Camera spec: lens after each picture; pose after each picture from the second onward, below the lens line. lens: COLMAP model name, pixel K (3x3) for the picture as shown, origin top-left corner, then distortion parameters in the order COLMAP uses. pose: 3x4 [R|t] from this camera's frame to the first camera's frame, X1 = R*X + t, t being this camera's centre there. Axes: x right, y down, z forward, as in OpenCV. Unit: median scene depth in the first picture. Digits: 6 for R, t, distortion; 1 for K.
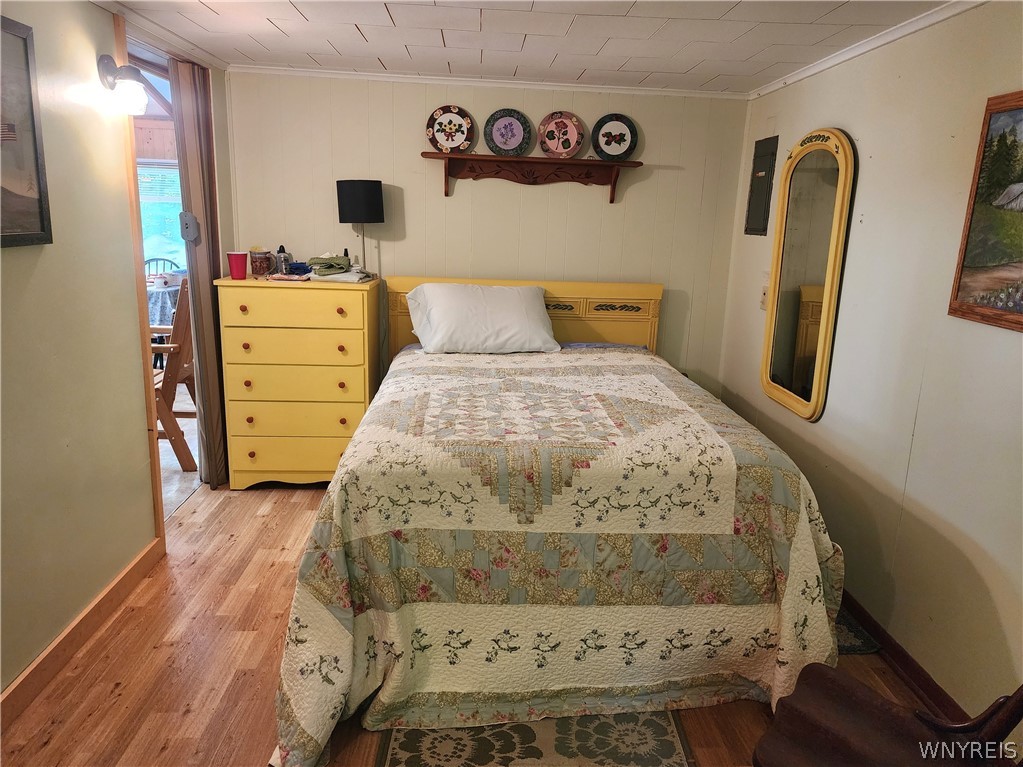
lens RADIAL K [[693.1, 0, 498.9], [0, 693.1, 369.4], [0, 0, 1]] dist [0.059581, -0.051129]
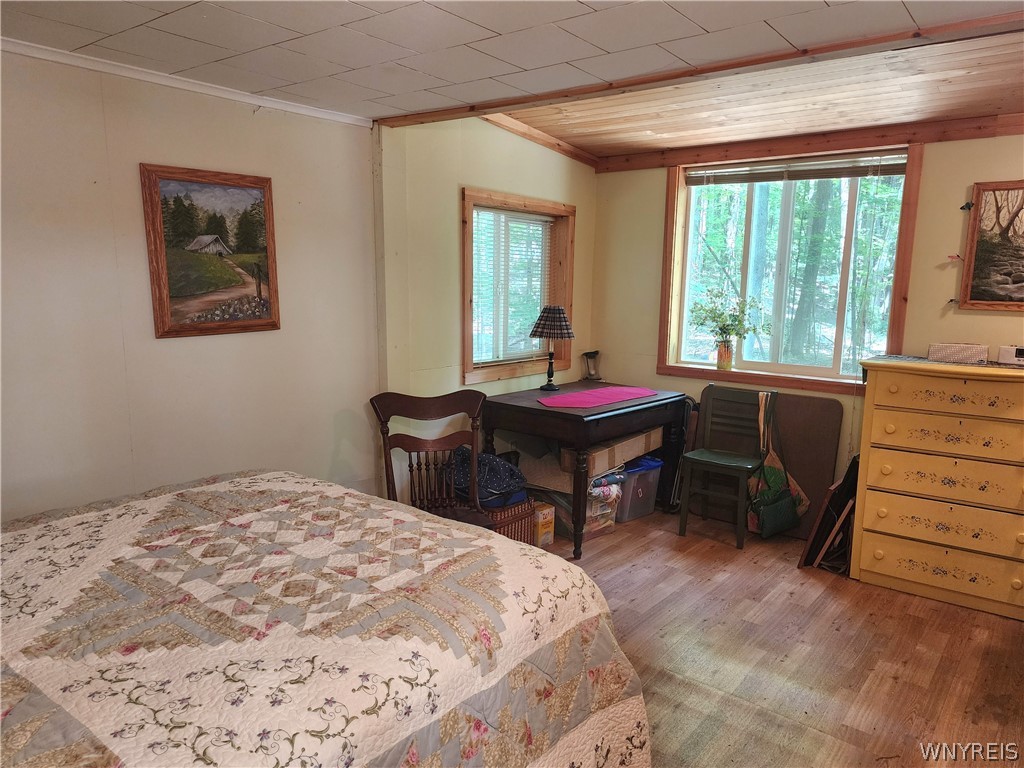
lens RADIAL K [[717.5, 0, 508.5], [0, 717.5, 388.9], [0, 0, 1]] dist [0.085808, -0.073211]
pose [[-0.762110, -0.123509, 0.635558, -0.690211], [0.132000, 0.931378, 0.339280, -0.373400], [-0.633848, 0.342463, -0.693509, 1.655231]]
